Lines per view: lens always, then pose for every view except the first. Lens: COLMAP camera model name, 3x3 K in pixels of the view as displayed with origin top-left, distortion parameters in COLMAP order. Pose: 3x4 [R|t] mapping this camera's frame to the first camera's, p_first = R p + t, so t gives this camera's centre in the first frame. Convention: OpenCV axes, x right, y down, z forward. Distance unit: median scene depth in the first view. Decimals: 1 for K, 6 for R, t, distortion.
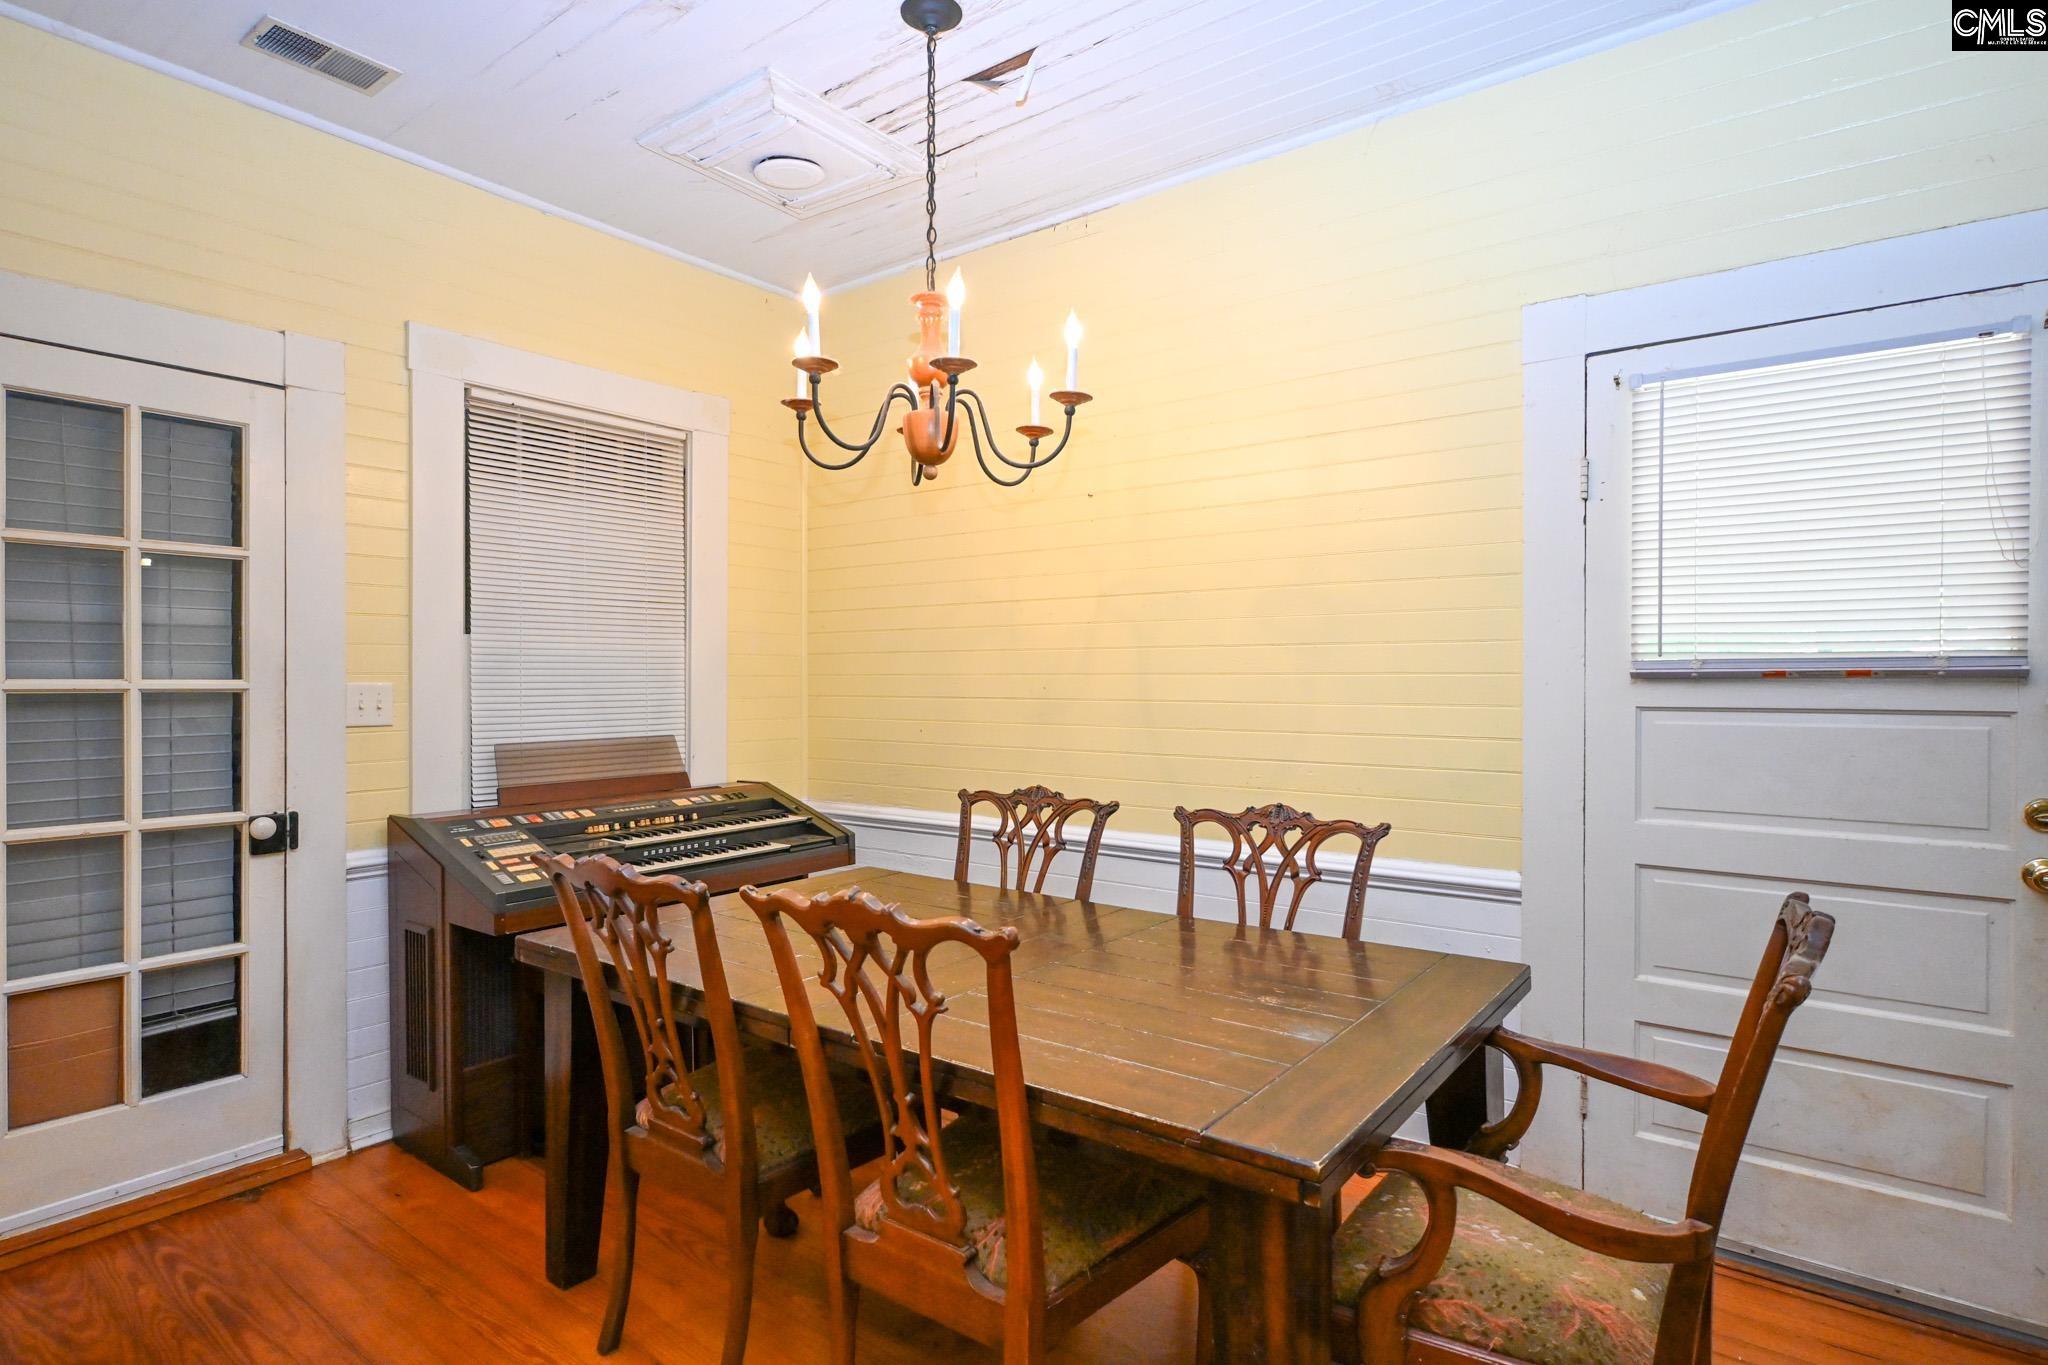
lens RADIAL K [[1019.0, 0, 1016.4], [0, 1019.0, 684.1], [0, 0, 1]] dist [-0.008397, 0.003358]
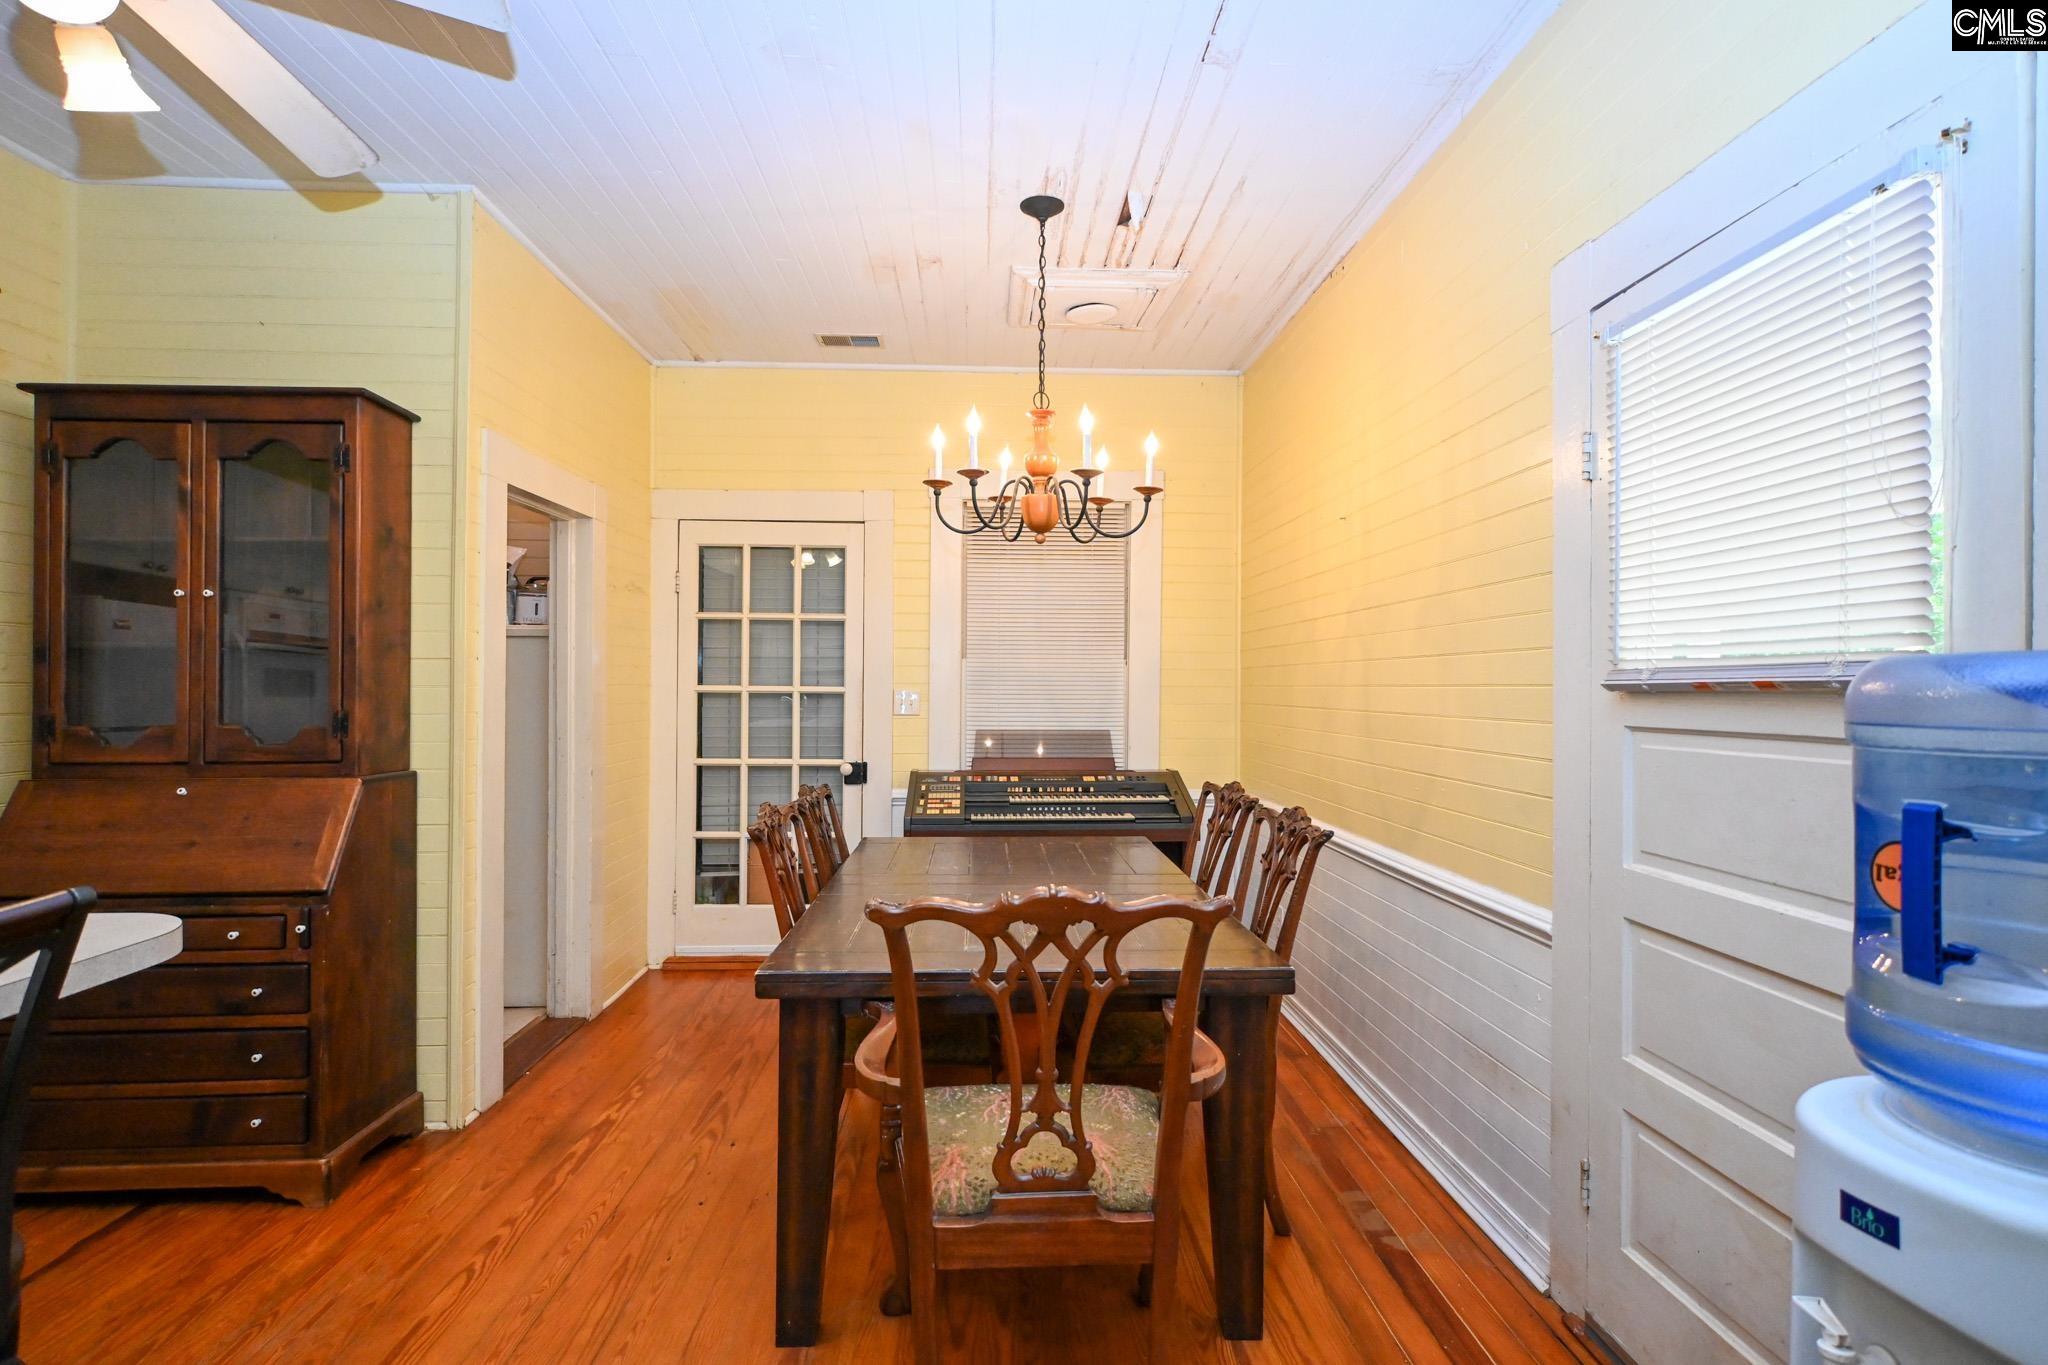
lens RADIAL K [[1019.0, 0, 1026.3], [0, 1019.0, 681.3], [0, 0, 1]] dist [-0.008397, 0.003358]
pose [[0.636220, -0.000543, -0.771507, 0.839273], [-0.007228, 0.999952, -0.006664, -0.004089], [0.771474, 0.009816, 0.636185, 0.095135]]
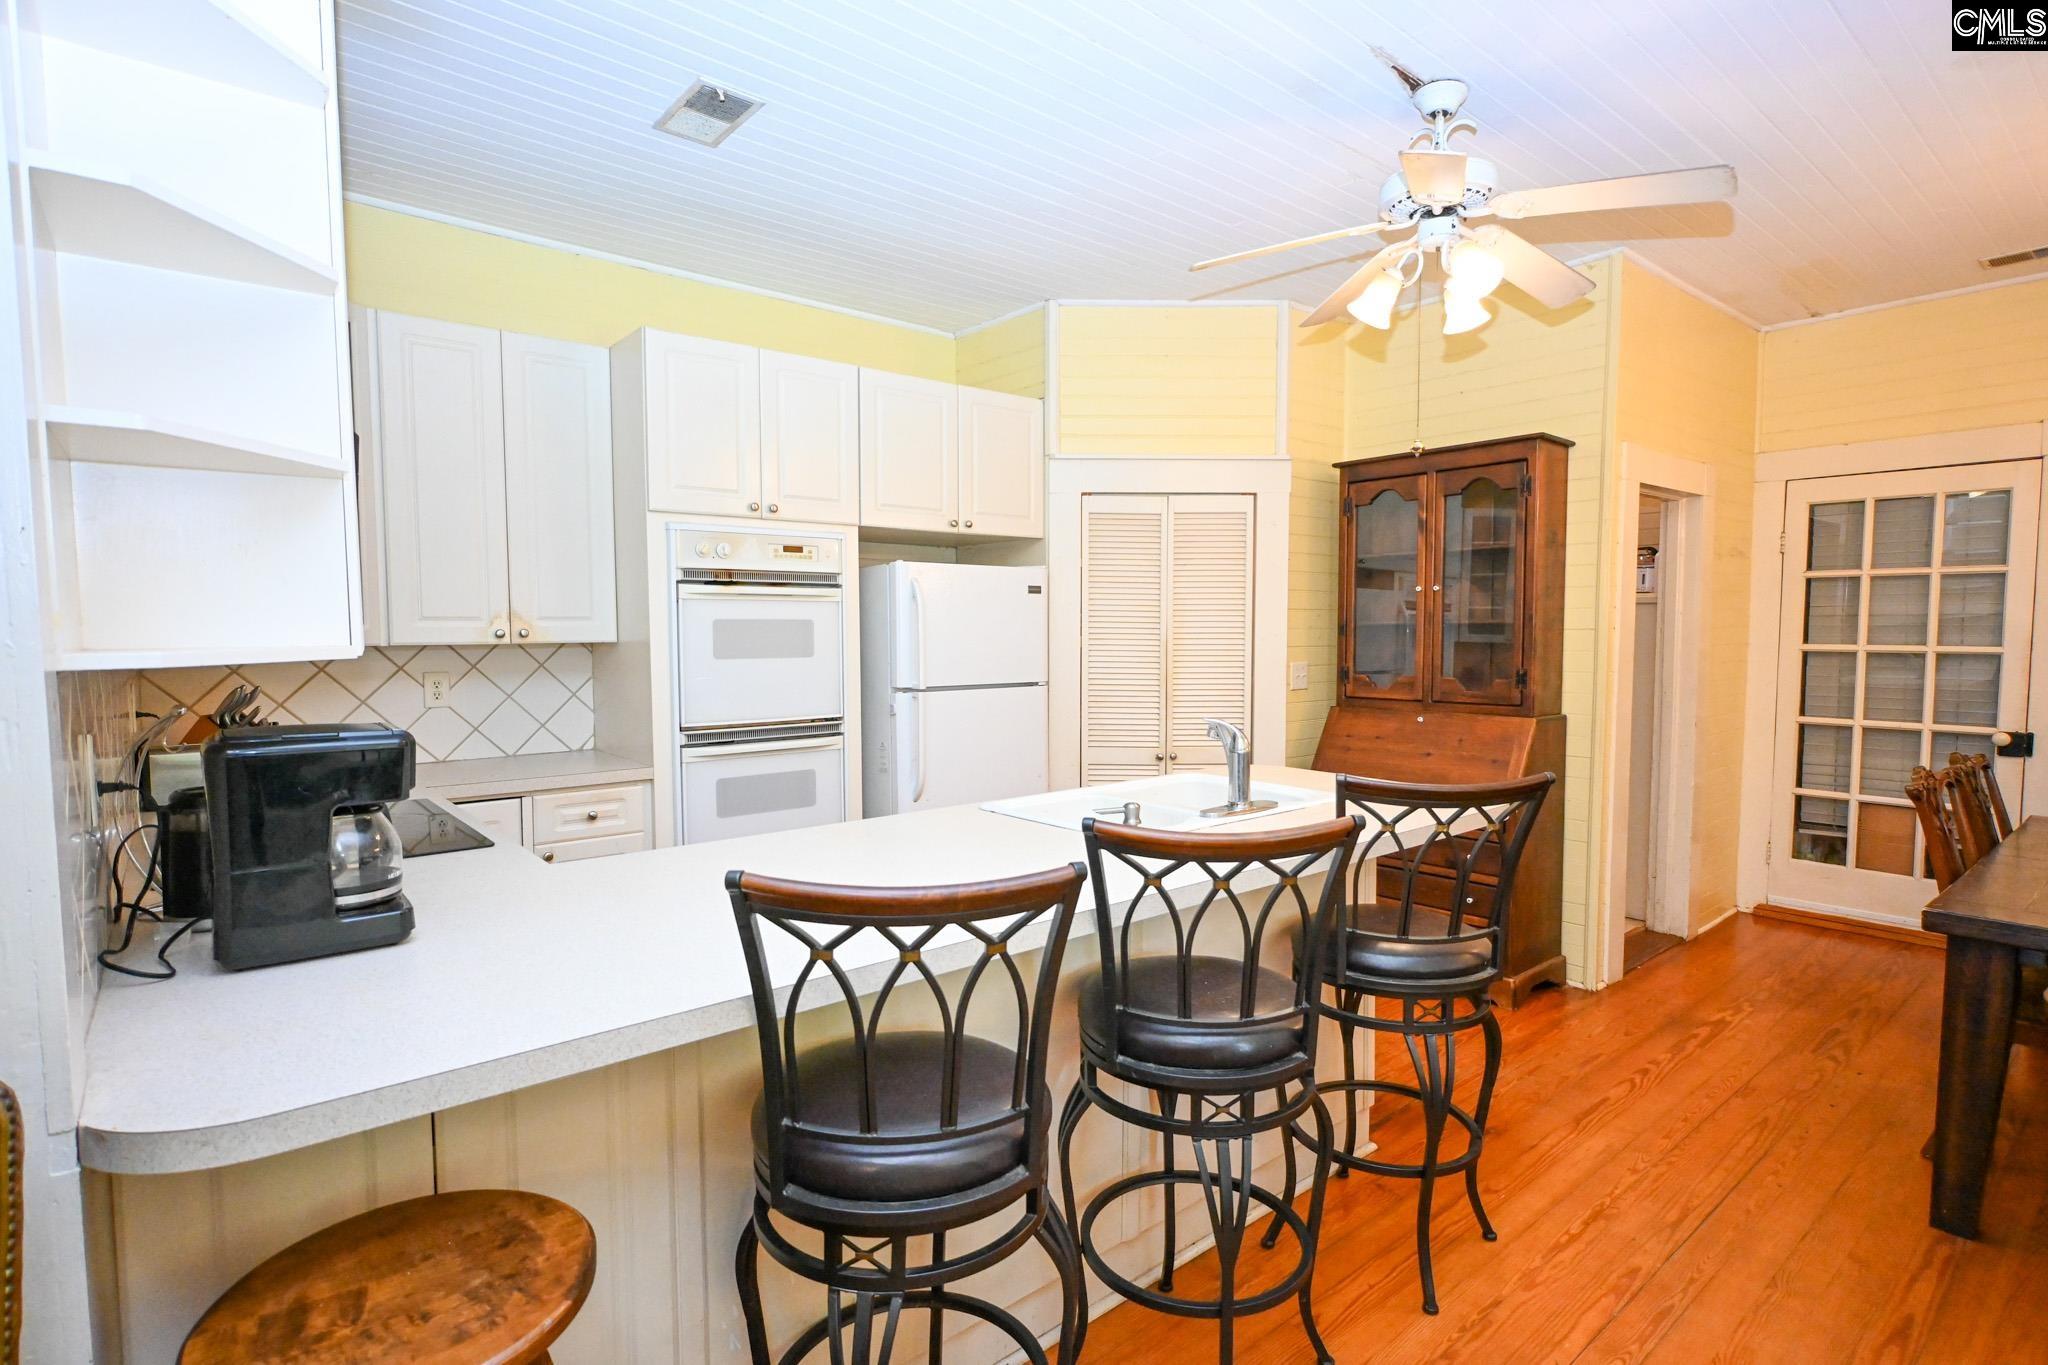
lens RADIAL K [[1019.0, 0, 1020.3], [0, 1019.0, 683.7], [0, 0, 1]] dist [-0.008397, 0.003358]
pose [[-0.233223, 0.057601, -0.970716, 1.166696], [-0.000263, 0.998240, 0.059297, -0.040953], [0.972423, 0.014085, -0.232797, -0.142775]]
